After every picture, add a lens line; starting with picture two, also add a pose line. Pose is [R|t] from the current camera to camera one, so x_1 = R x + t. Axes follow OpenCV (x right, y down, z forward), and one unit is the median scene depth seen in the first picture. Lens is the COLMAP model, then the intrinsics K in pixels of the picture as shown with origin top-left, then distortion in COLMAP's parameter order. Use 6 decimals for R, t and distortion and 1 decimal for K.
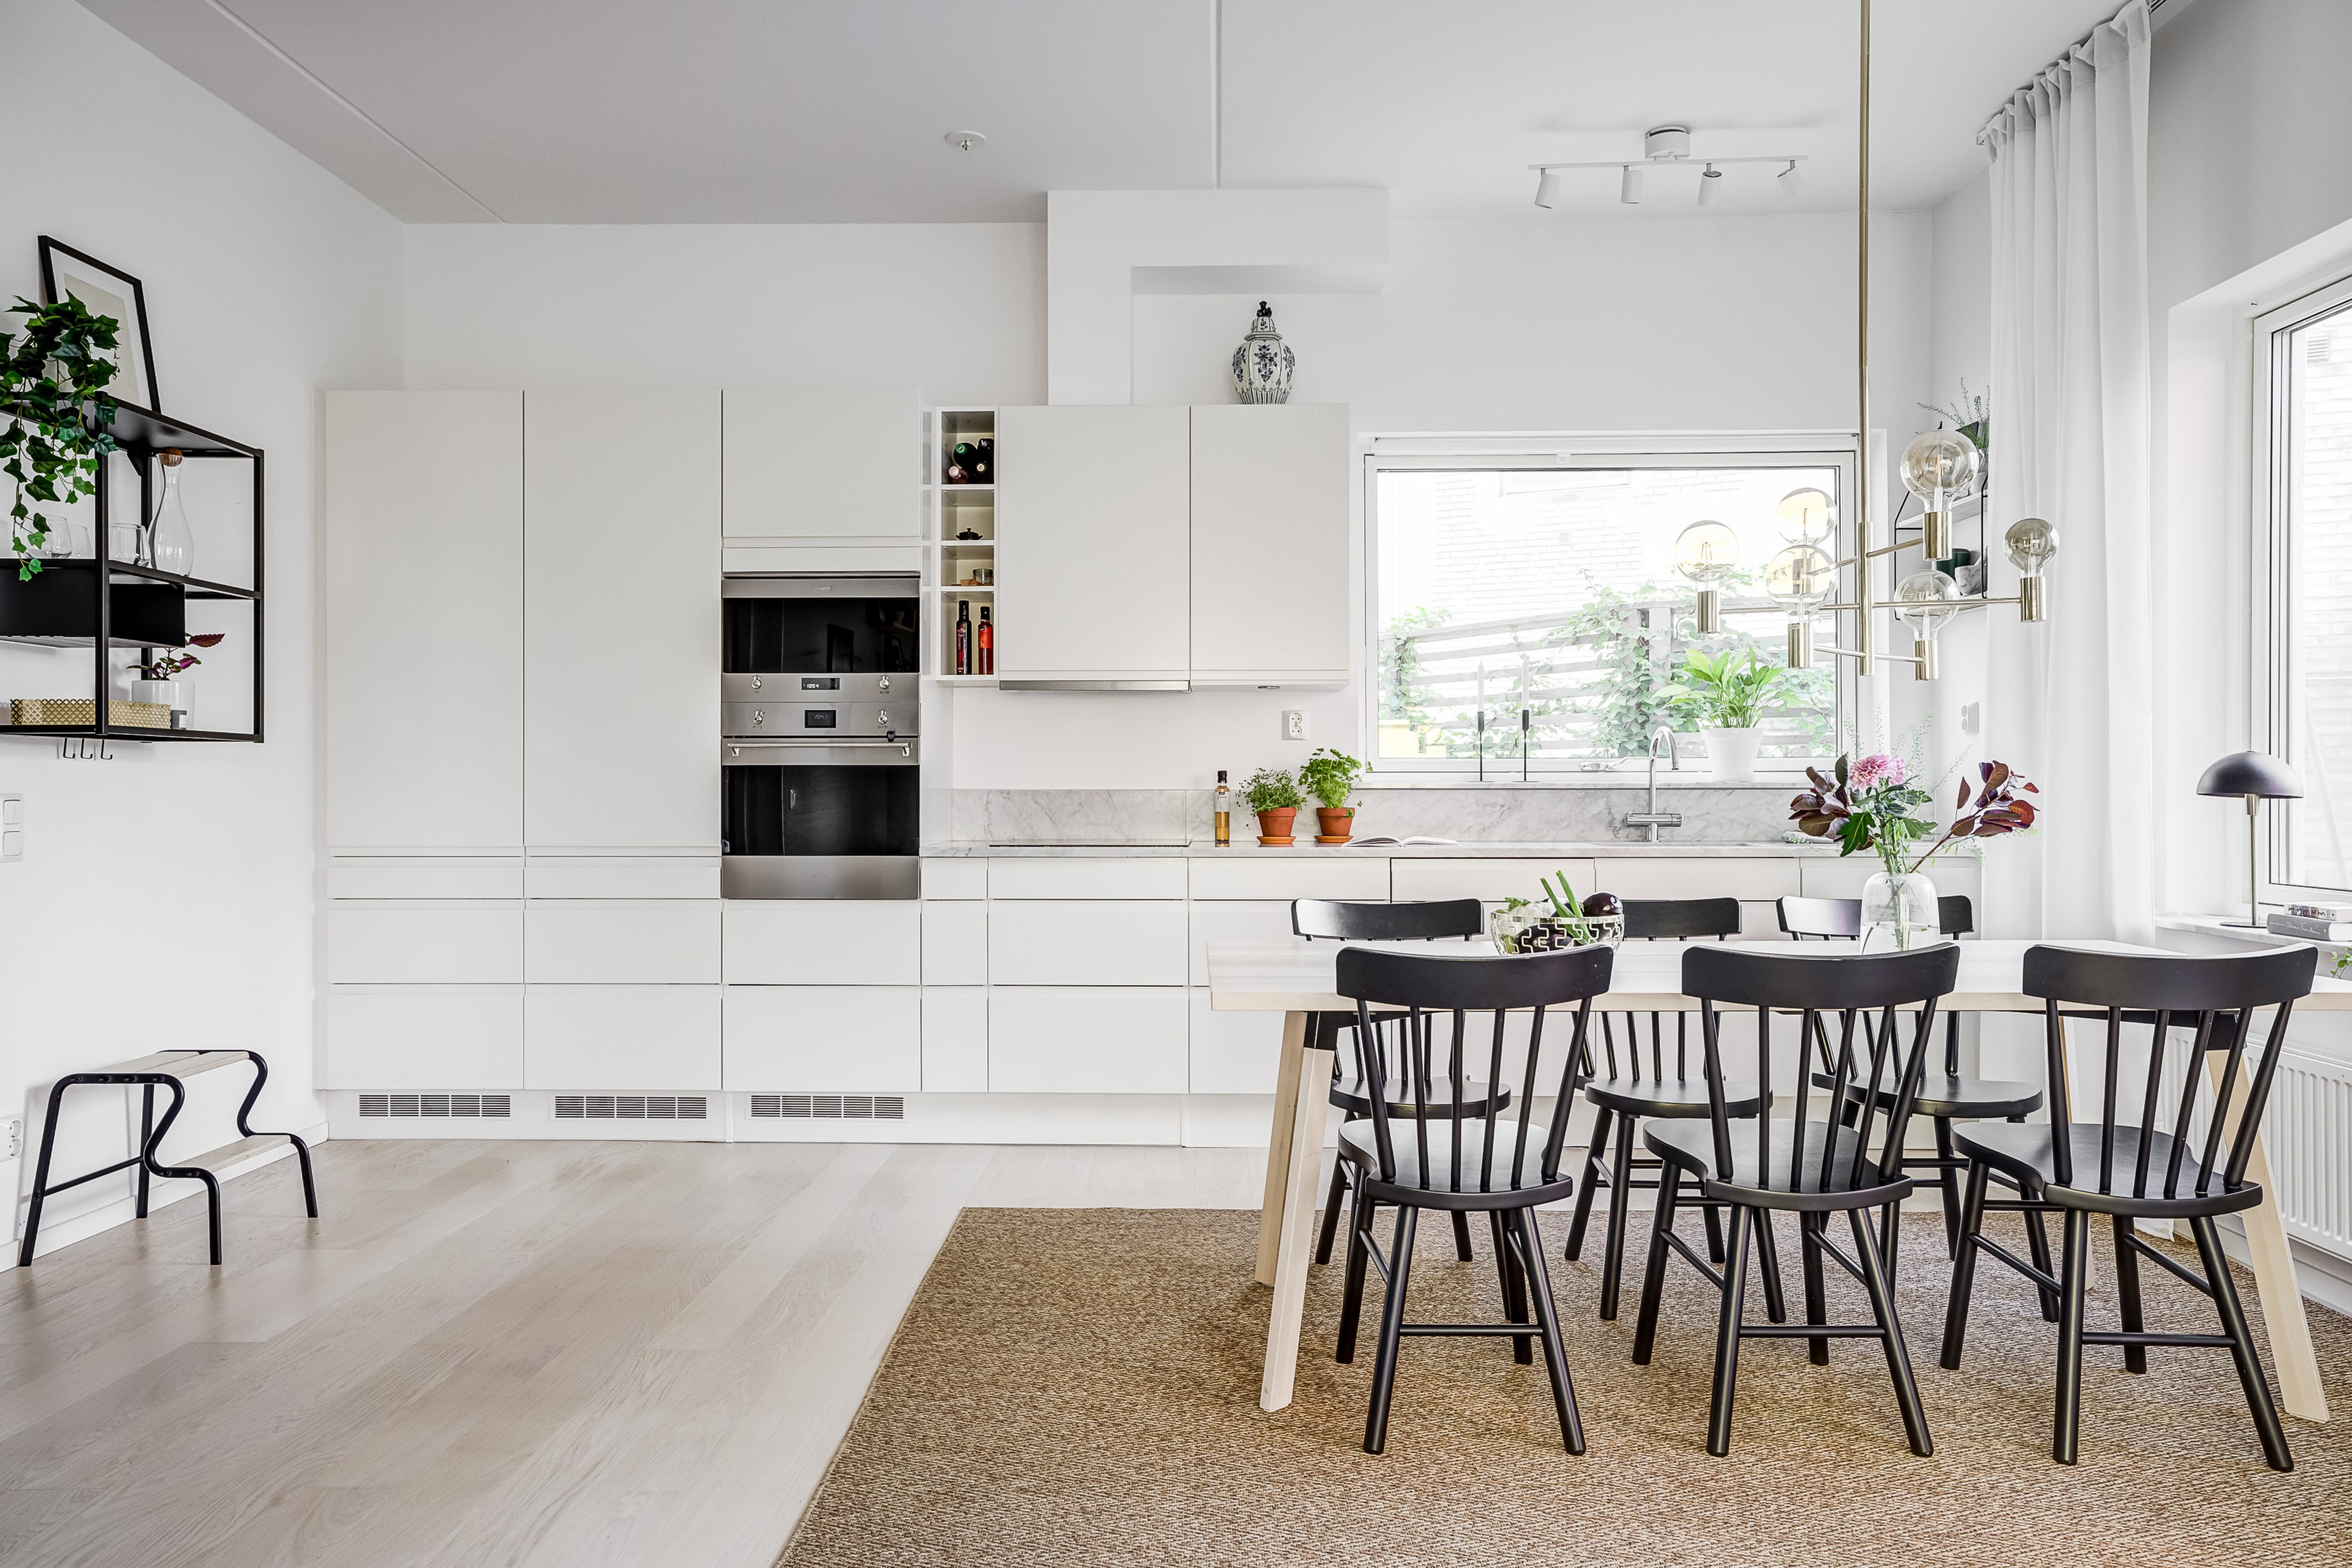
lens RADIAL K [[1602.4, 0, 1174.0], [0, 1602.4, 793.4], [0, 0, 1]] dist [0.007596, 0.017697]
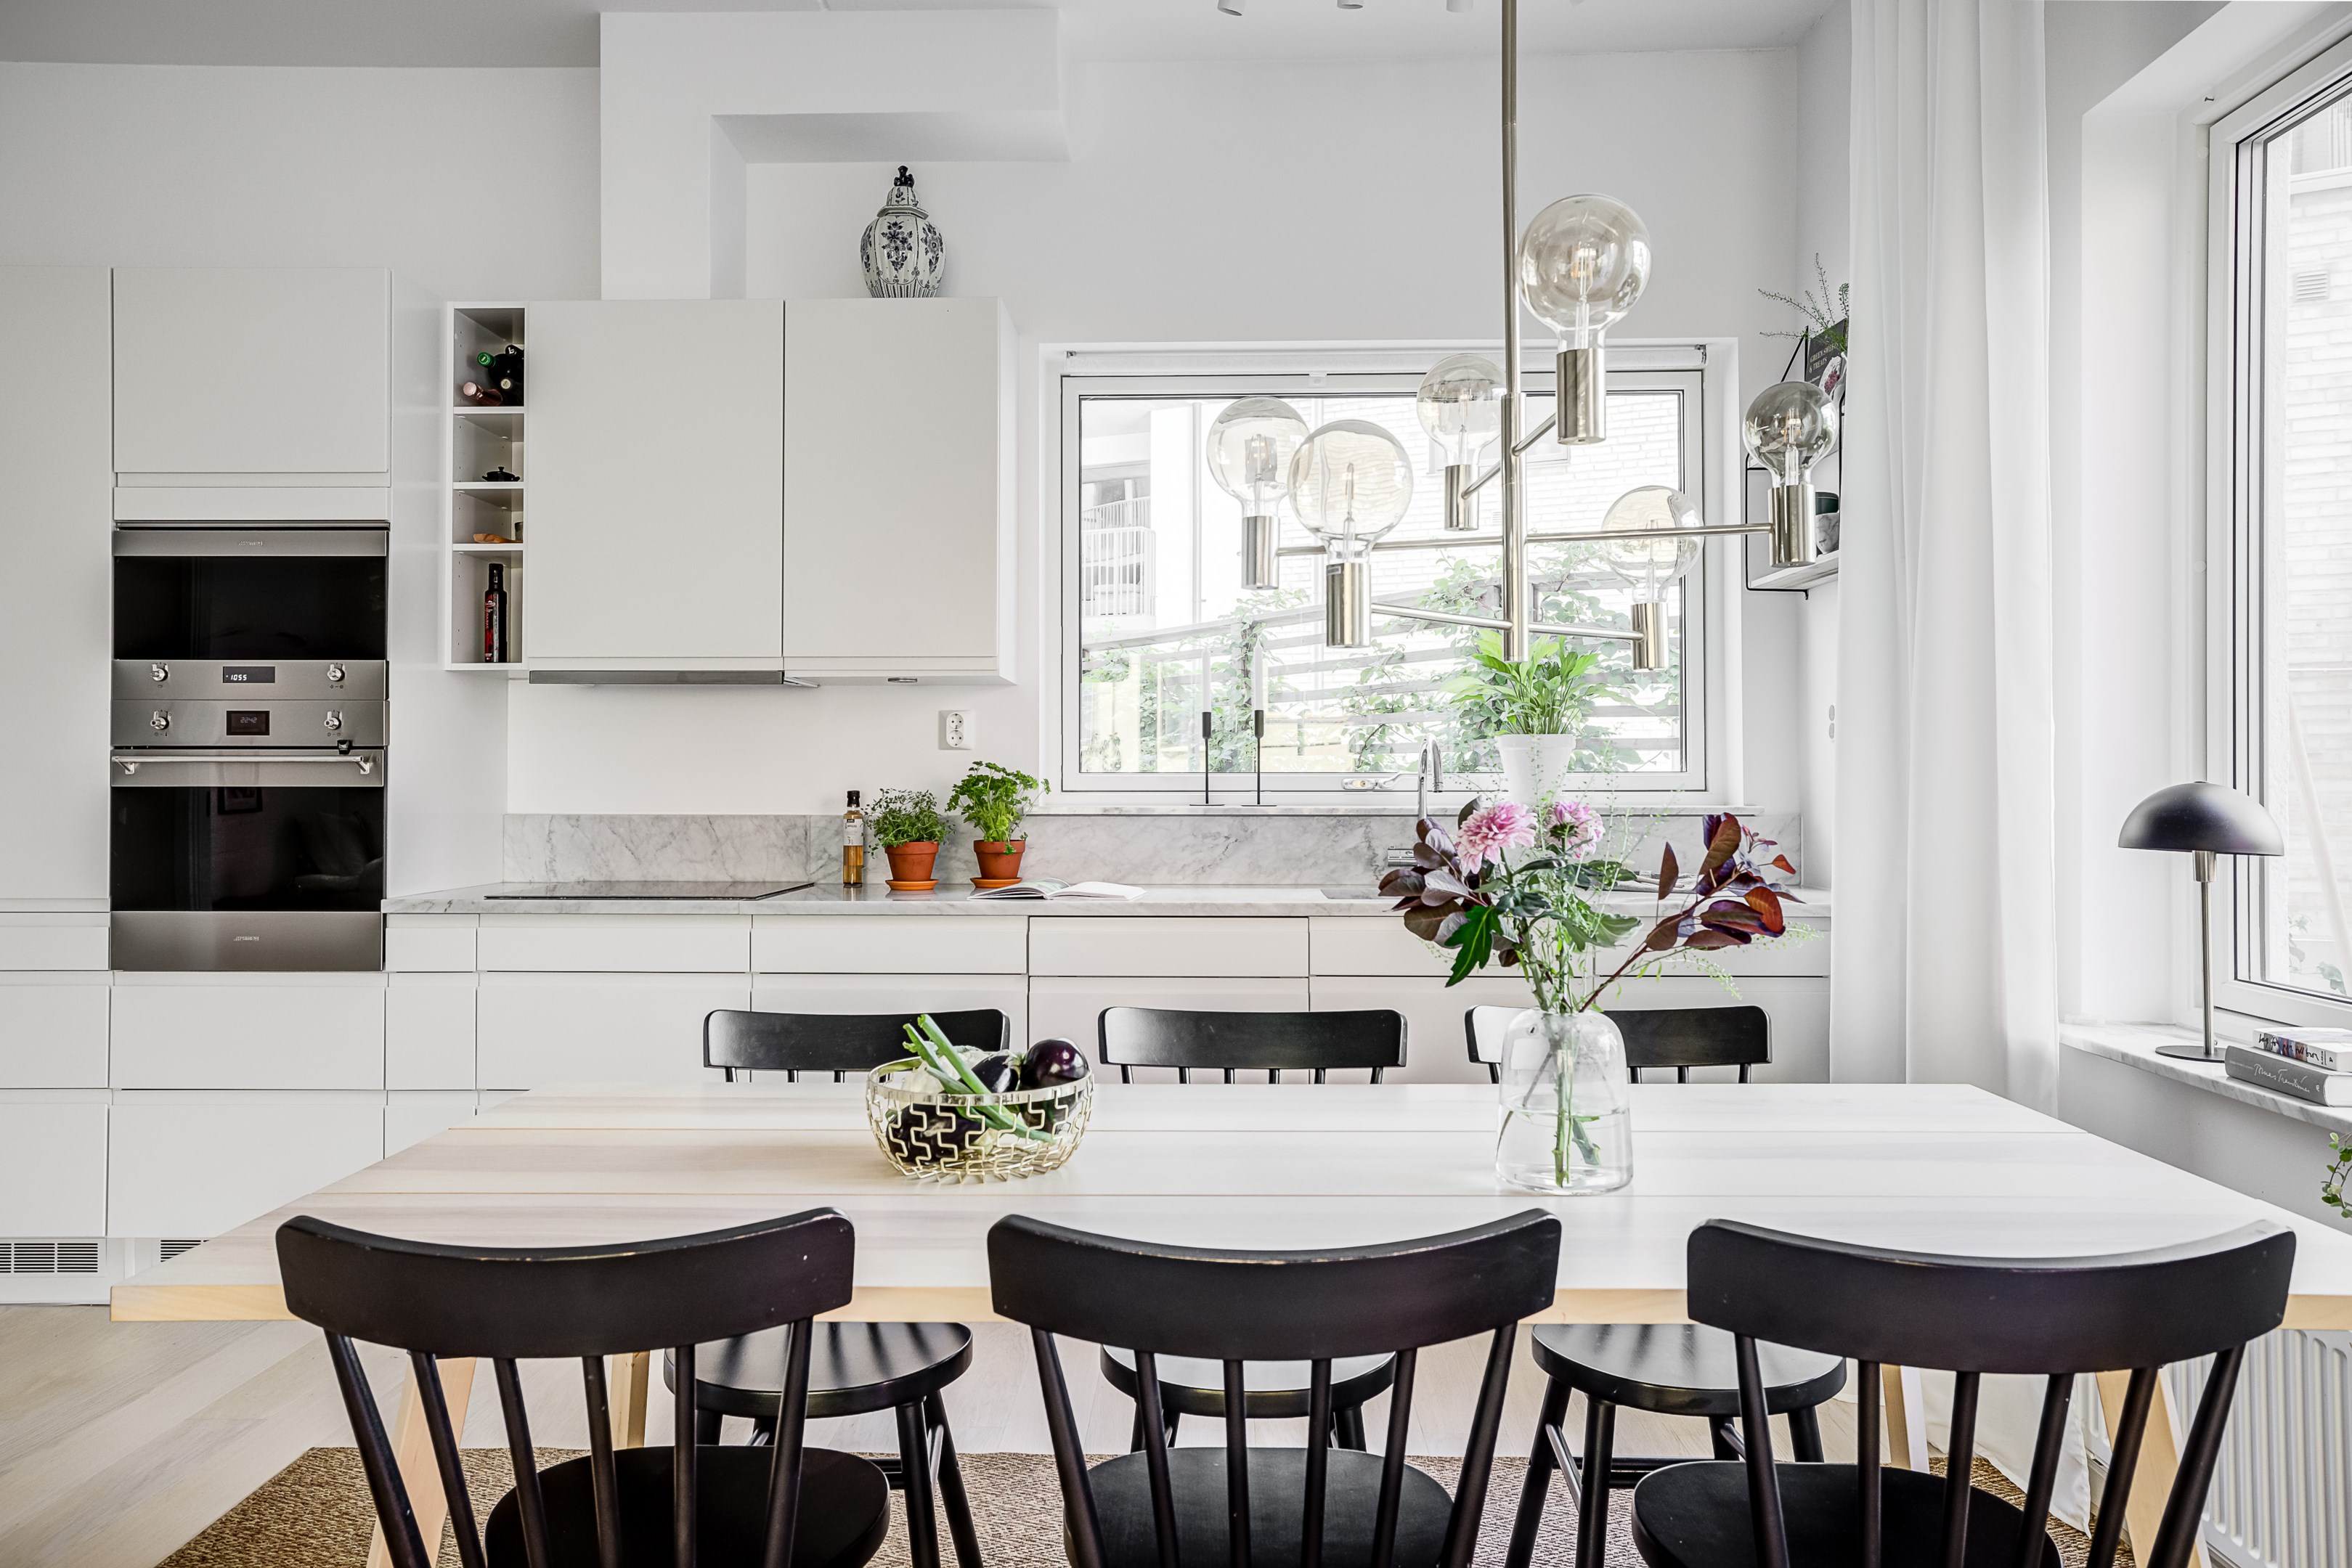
lens RADIAL K [[1602.4, 0, 1161.4], [0, 1602.4, 775.3], [0, 0, 1]] dist [0.007596, 0.017697]
pose [[0.999980, 0.000876, -0.006313, 0.197423], [-0.000913, 0.999983, -0.005784, -0.018873], [0.006308, 0.005790, 0.999963, 0.272829]]
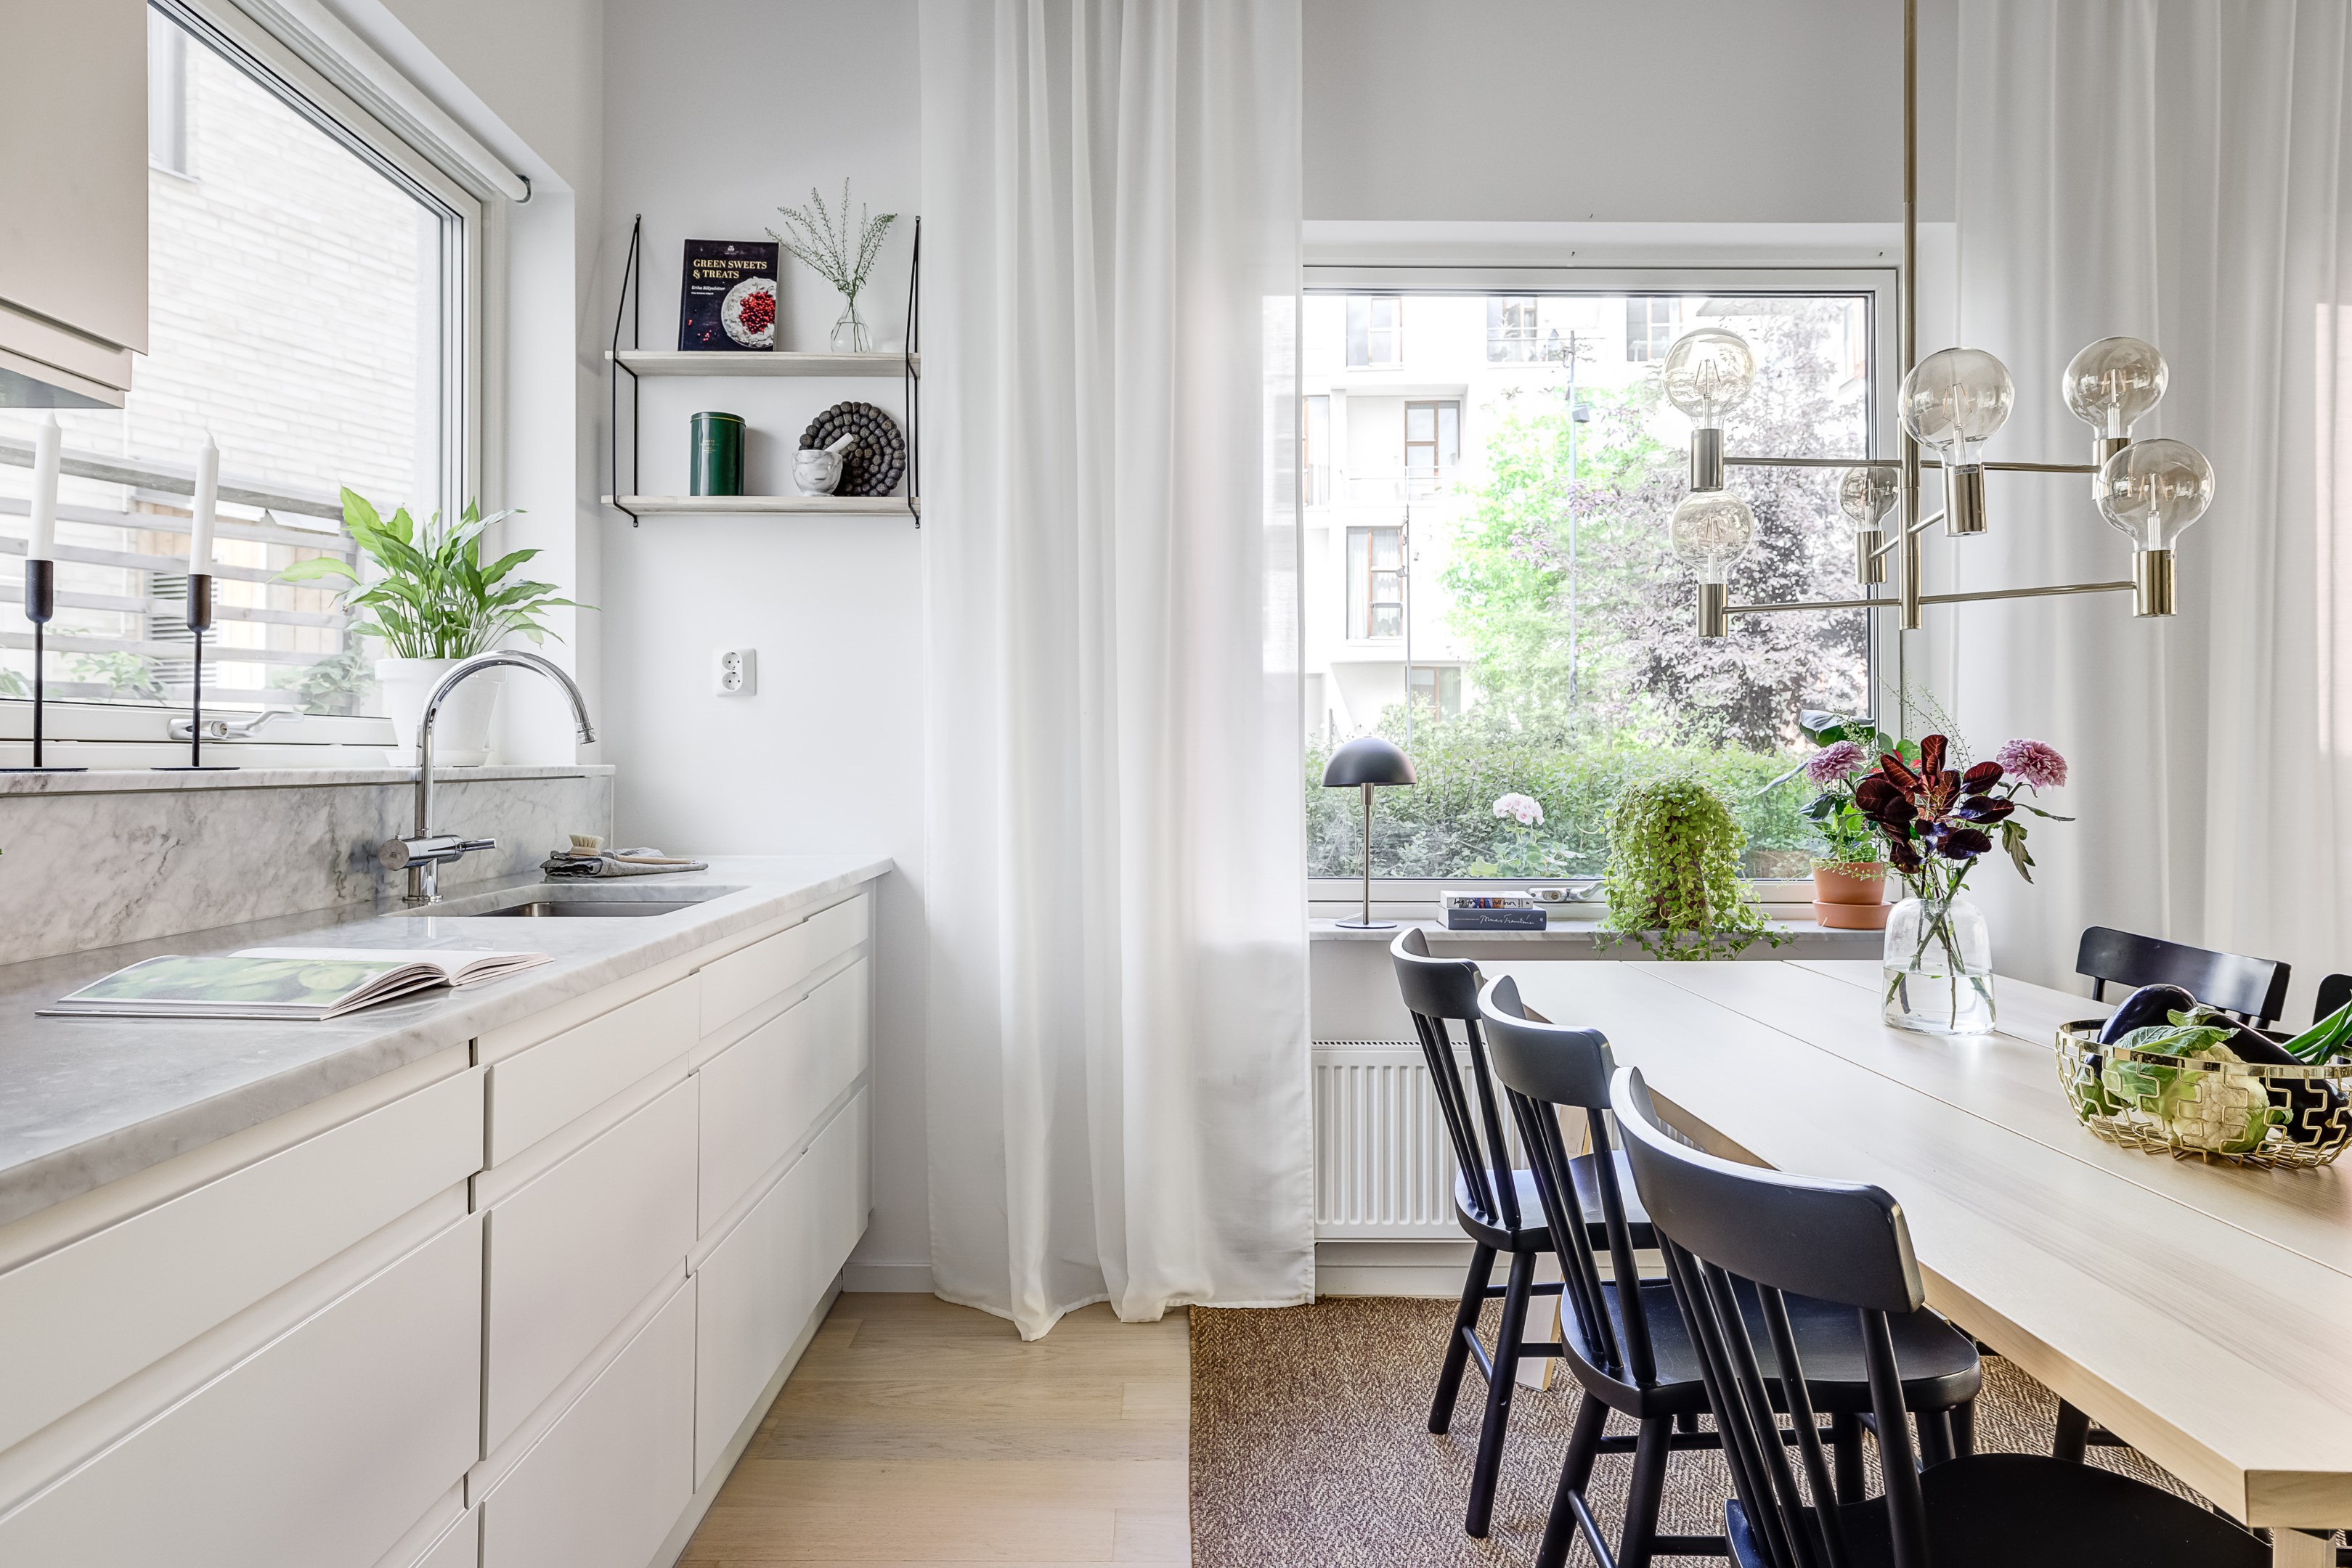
lens RADIAL K [[1481.3, 0, 1181.2], [0, 1481.3, 739.3], [0, 0, 1]] dist [0.019237, 0.009538]
pose [[-0.027012, 0.013165, 0.999548, -0.144897], [0.000790, 0.999913, -0.013149, -0.010140], [-0.999635, 0.000434, -0.027020, 0.868433]]
